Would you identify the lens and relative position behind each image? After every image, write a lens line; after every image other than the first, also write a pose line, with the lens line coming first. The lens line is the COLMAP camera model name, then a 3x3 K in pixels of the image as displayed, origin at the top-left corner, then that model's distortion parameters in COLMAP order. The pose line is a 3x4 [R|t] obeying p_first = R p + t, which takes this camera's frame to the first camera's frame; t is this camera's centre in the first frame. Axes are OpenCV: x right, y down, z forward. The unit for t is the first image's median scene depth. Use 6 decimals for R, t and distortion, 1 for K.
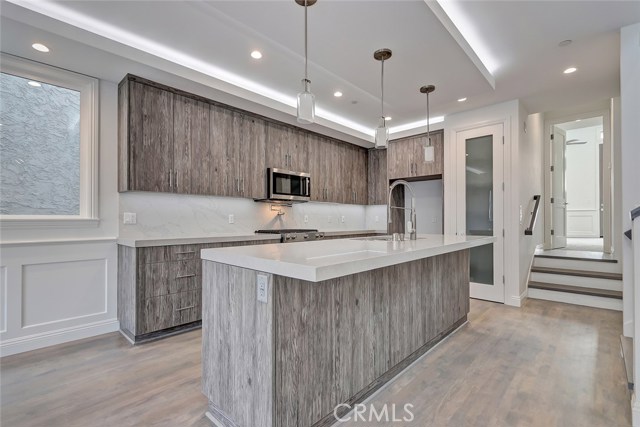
lens RADIAL K [[297.7, 0, 317.2], [0, 297.7, 218.9], [0, 0, 1]] dist [-0.001634, -0.000376]
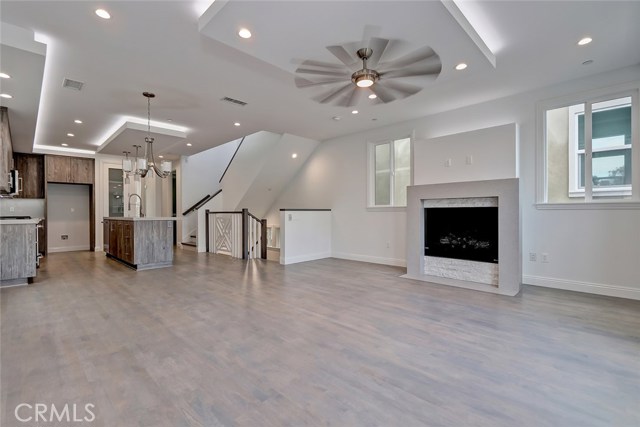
lens RADIAL K [[293.2, 0, 313.5], [0, 293.2, 213.4], [0, 0, 1]] dist [0.000373, -0.000206]
pose [[0.034457, 0.000599, 0.999406, -1.386913], [-0.000289, 1.000000, -0.000590, 0.024946], [-0.999406, -0.000269, 0.034457, -0.393071]]
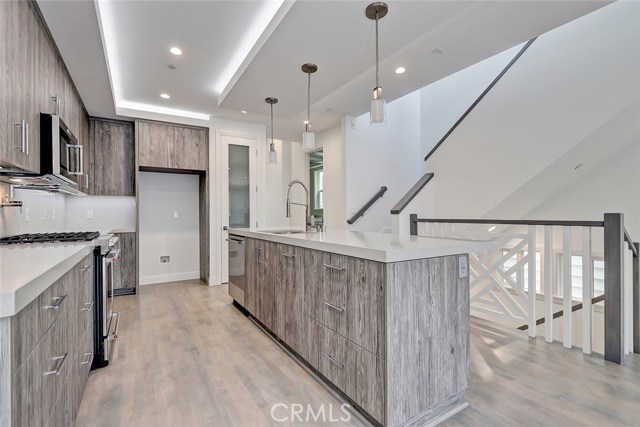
lens RADIAL K [[293.2, 0, 313.5], [0, 293.2, 213.4], [0, 0, 1]] dist [0.000373, -0.000206]
pose [[0.269146, 0.004625, 0.963088, -0.501721], [0.000664, 0.999987, -0.004988, 0.002062], [-0.963099, 0.001981, 0.269140, 0.406629]]
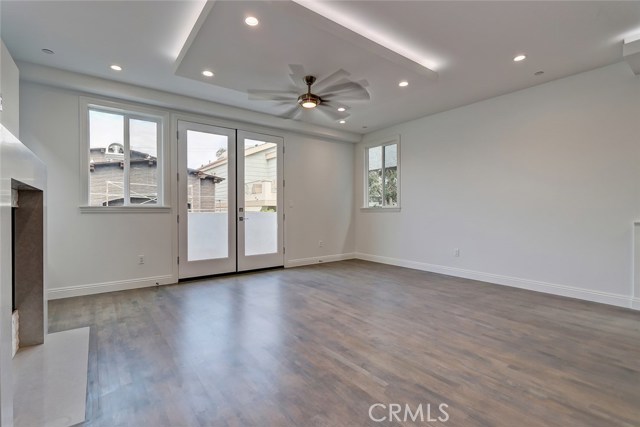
lens RADIAL K [[293.2, 0, 313.5], [0, 293.2, 213.4], [0, 0, 1]] dist [0.000373, -0.000206]
pose [[-0.172864, 0.012087, -0.984871, 0.033430], [0.006536, 0.999917, 0.011125, 0.010890], [0.984924, -0.004514, -0.172929, -0.342564]]
